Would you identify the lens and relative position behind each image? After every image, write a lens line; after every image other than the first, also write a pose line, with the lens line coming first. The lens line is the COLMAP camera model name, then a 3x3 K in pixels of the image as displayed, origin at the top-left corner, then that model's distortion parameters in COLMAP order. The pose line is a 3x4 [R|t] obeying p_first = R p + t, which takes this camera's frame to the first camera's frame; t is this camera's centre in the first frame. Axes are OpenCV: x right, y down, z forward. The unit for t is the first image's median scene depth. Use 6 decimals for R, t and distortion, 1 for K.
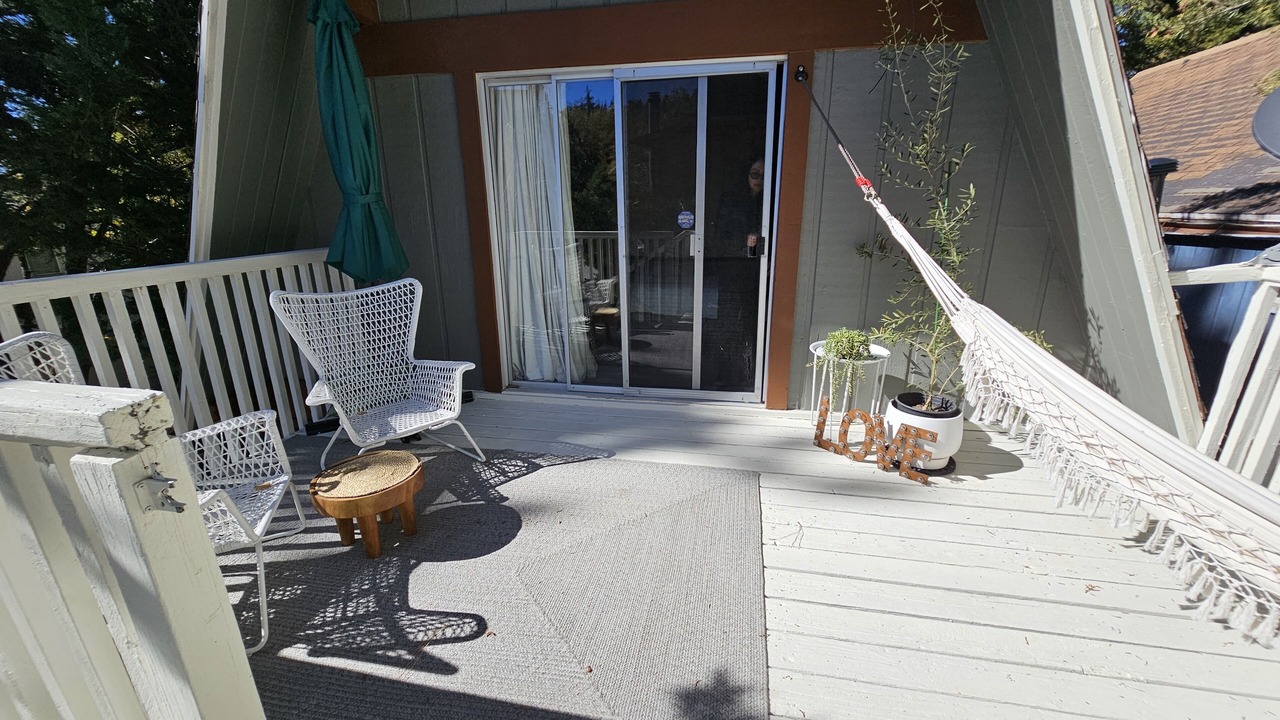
lens RADIAL K [[520.5, 0, 645.5], [0, 520.5, 360.7], [0, 0, 1]] dist [0.003498, 0.000356]
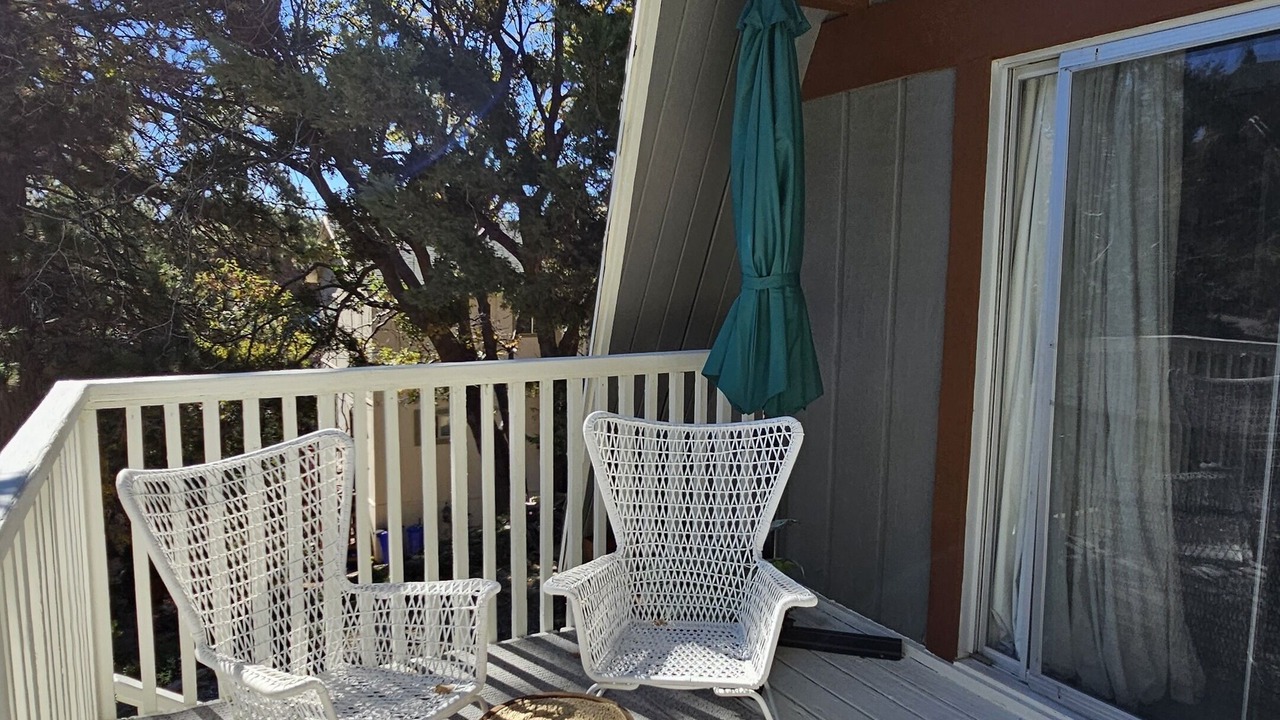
lens RADIAL K [[909.6, 0, 639.4], [0, 909.6, 380.0], [0, 0, 1]] dist [-0.003185, 0.000391]
pose [[0.625144, 0.109358, -0.772810, 0.221446], [-0.234416, 0.970731, -0.052260, -0.107460], [0.744475, 0.213829, 0.632482, 0.229327]]
